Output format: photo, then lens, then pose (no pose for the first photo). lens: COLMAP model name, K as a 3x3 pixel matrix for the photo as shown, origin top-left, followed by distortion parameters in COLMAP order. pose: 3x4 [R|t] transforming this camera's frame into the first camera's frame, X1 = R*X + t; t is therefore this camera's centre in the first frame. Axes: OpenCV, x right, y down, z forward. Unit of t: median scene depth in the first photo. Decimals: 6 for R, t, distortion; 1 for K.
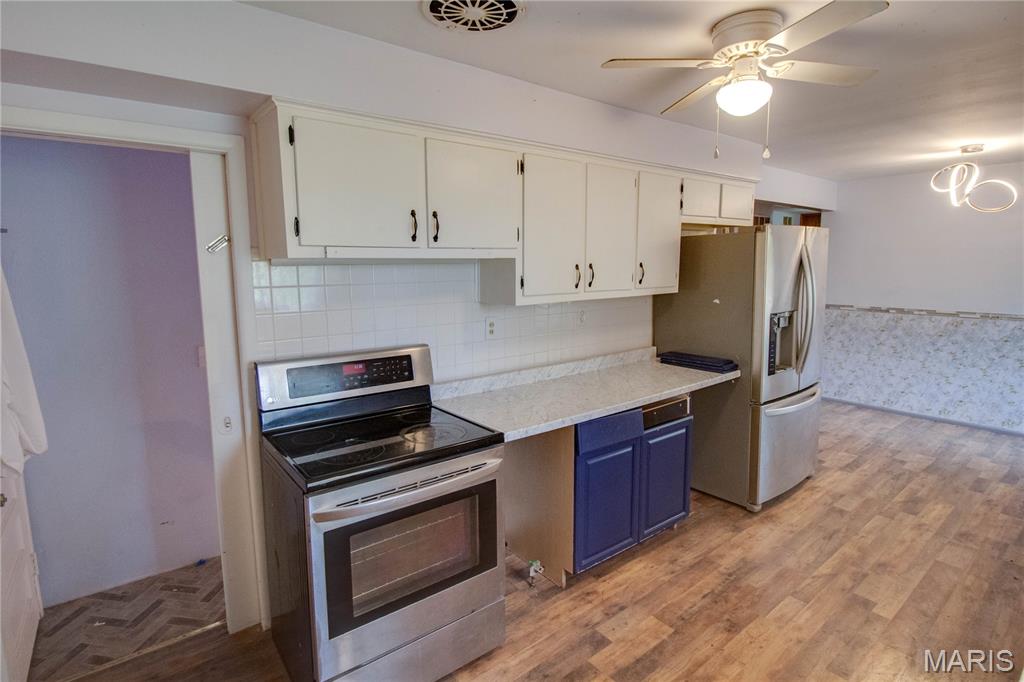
lens RADIAL K [[492.8, 0, 516.0], [0, 492.8, 325.2], [0, 0, 1]] dist [0.003081, -0.012499]
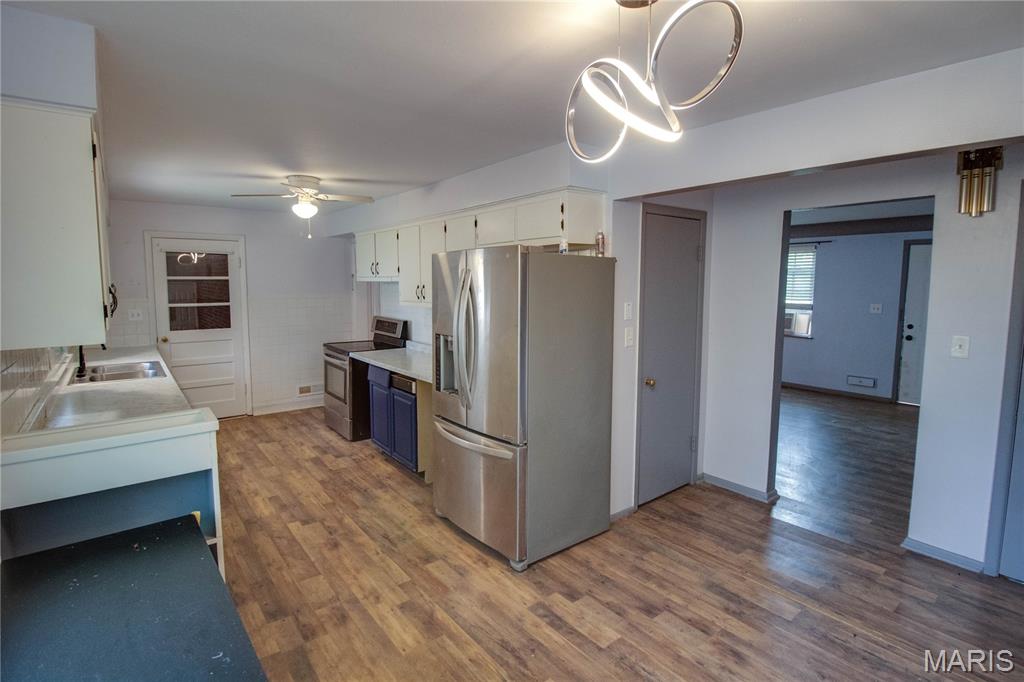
lens RADIAL K [[492.8, 0, 516.0], [0, 492.8, 325.2], [0, 0, 1]] dist [0.003081, -0.012499]
pose [[0.028055, 0.092074, -0.995357, 1.870631], [-0.134100, 0.987095, 0.087530, -0.183955], [0.990571, 0.131022, 0.040040, 1.307577]]
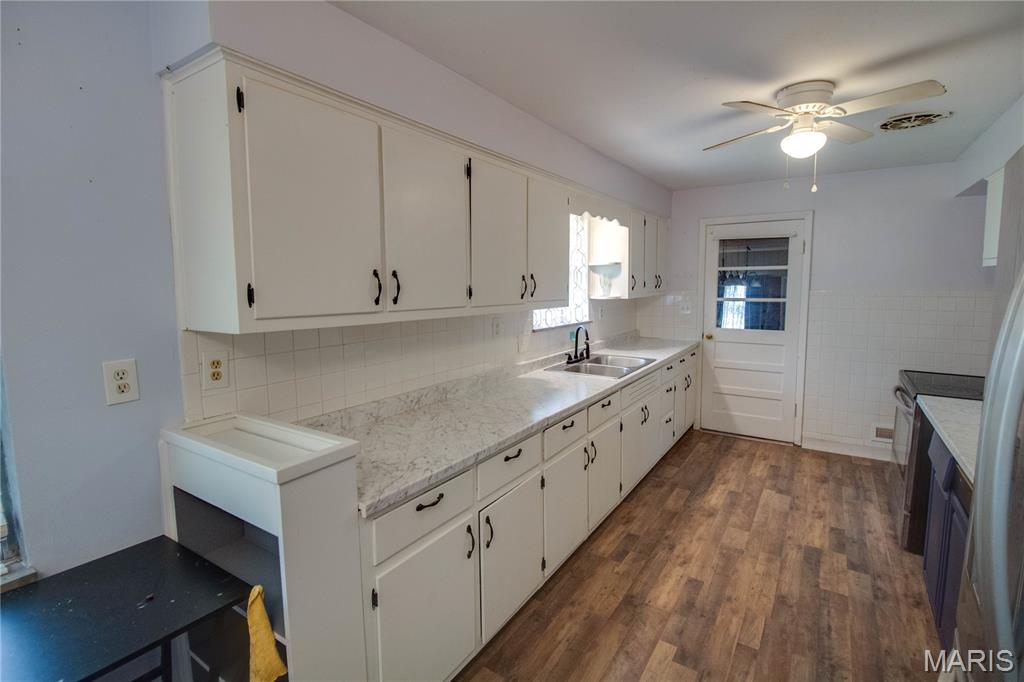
lens RADIAL K [[479.4, 0, 517.4], [0, 479.4, 329.6], [0, 0, 1]] dist [0.000016, -0.012268]
pose [[-0.943427, 0.046285, -0.328333, 1.106979], [-0.030543, 0.973869, 0.225049, -0.165238], [0.330170, 0.222345, -0.917361, 1.379074]]
